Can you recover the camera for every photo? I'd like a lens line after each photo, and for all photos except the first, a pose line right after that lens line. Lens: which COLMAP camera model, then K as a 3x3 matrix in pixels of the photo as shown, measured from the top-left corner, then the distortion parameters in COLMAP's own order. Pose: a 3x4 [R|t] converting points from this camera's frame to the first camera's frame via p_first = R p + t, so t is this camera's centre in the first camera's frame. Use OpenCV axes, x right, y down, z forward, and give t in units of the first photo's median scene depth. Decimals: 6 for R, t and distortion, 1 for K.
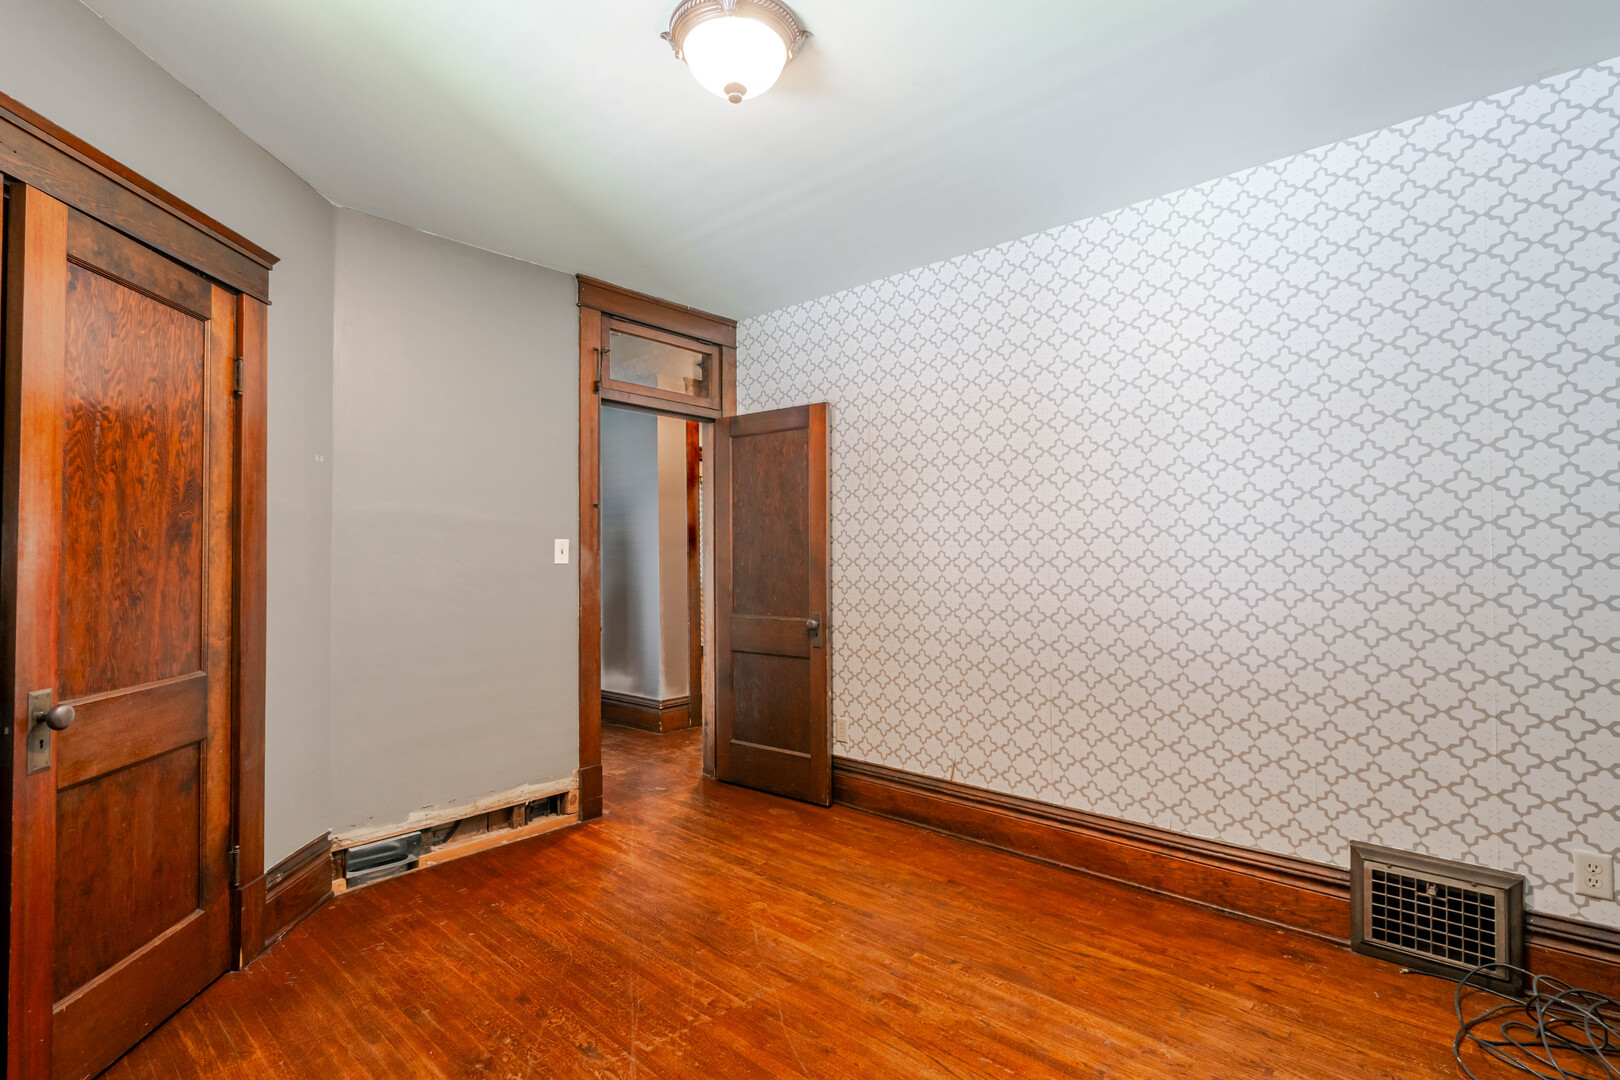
lens RADIAL K [[750.0, 0, 810.0], [0, 750.0, 542.6], [0, 0, 1]] dist [-0.000257, -0.002397]
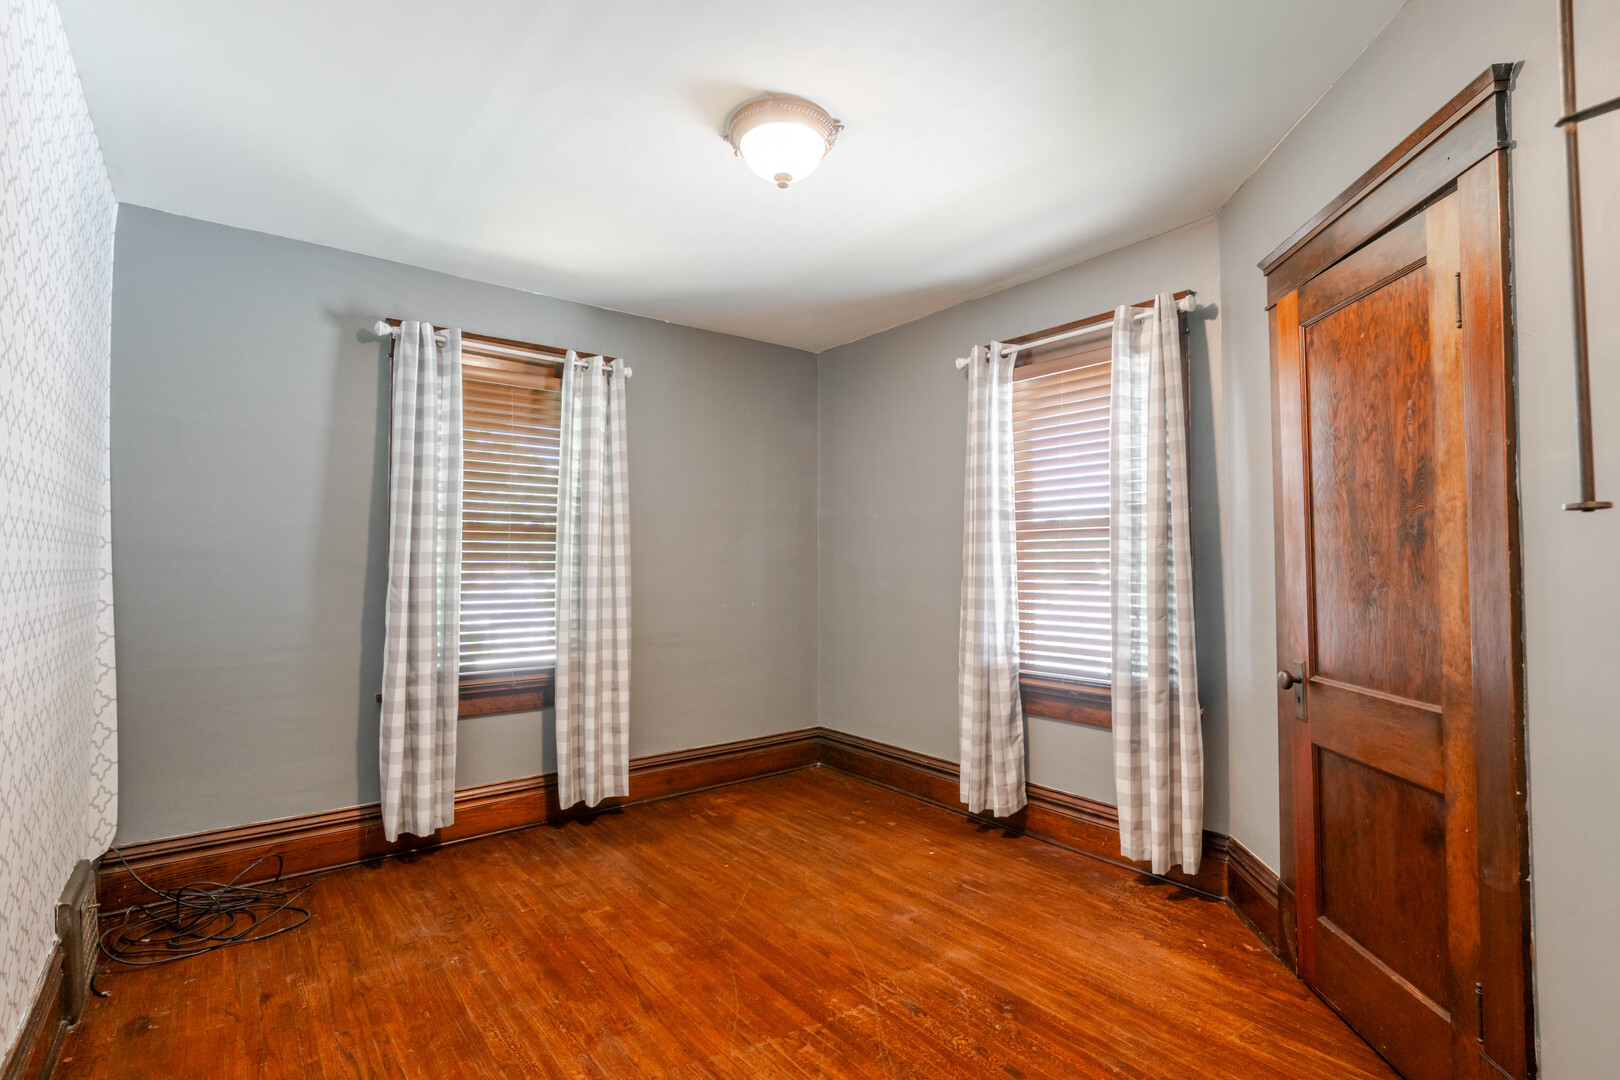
lens RADIAL K [[750.0, 0, 811.8], [0, 750.0, 543.1], [0, 0, 1]] dist [-0.000257, -0.002397]
pose [[-0.983925, 0.012975, 0.178110, -0.325730], [0.003598, 0.998595, -0.052868, 0.042919], [-0.178546, -0.051377, -0.982589, 1.999708]]
